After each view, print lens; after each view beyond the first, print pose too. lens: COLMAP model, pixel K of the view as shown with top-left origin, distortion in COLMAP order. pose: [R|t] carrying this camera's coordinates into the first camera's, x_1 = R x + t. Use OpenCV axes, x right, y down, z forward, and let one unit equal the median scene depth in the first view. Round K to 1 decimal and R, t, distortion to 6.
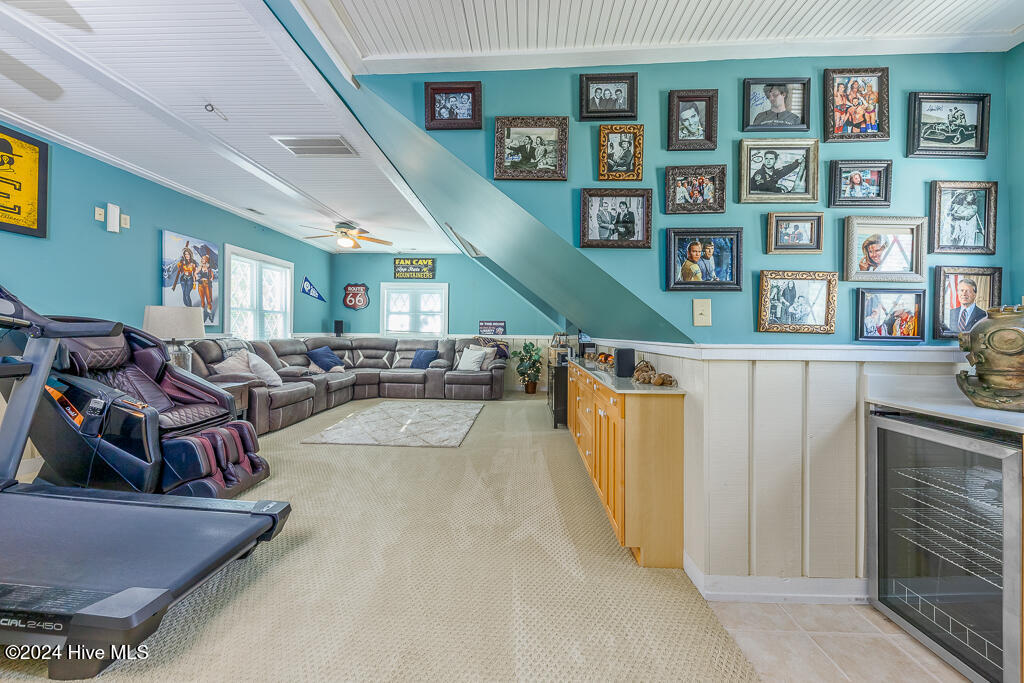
lens RADIAL K [[356.0, 0, 509.4], [0, 356.0, 337.3], [0, 0, 1]] dist [-0.002002, -0.000037]
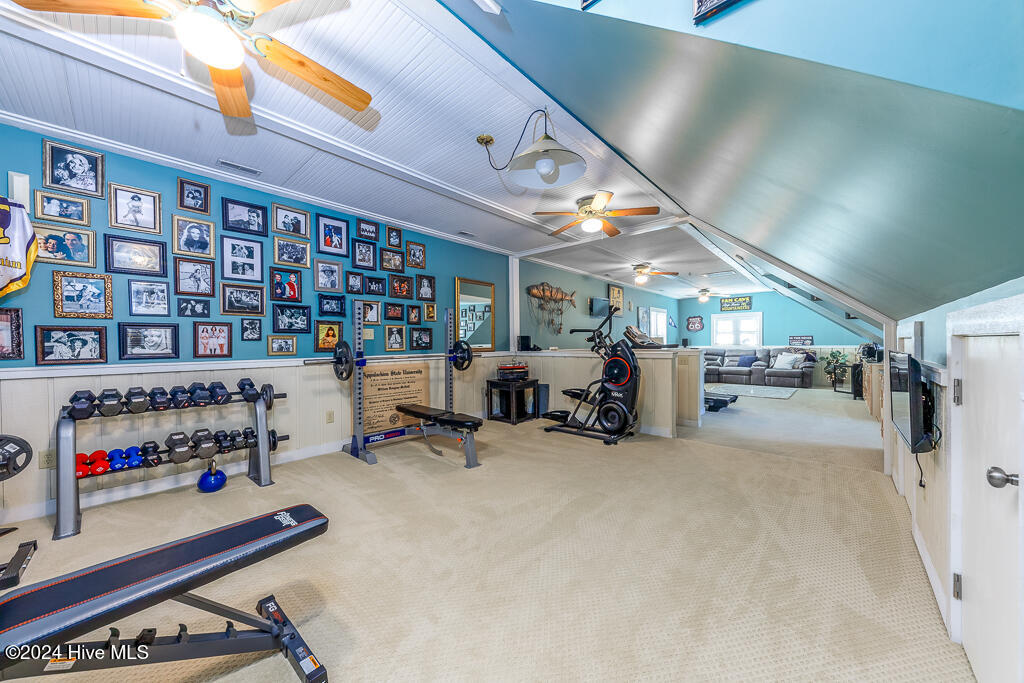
lens RADIAL K [[356.0, 0, 505.5], [0, 356.0, 346.4], [0, 0, 1]] dist [-0.002002, -0.000037]
pose [[0.755230, -0.014471, -0.655300, -0.008882], [0.009831, 0.999894, -0.010750, -0.000022], [0.655386, 0.001676, 0.755293, -0.926481]]
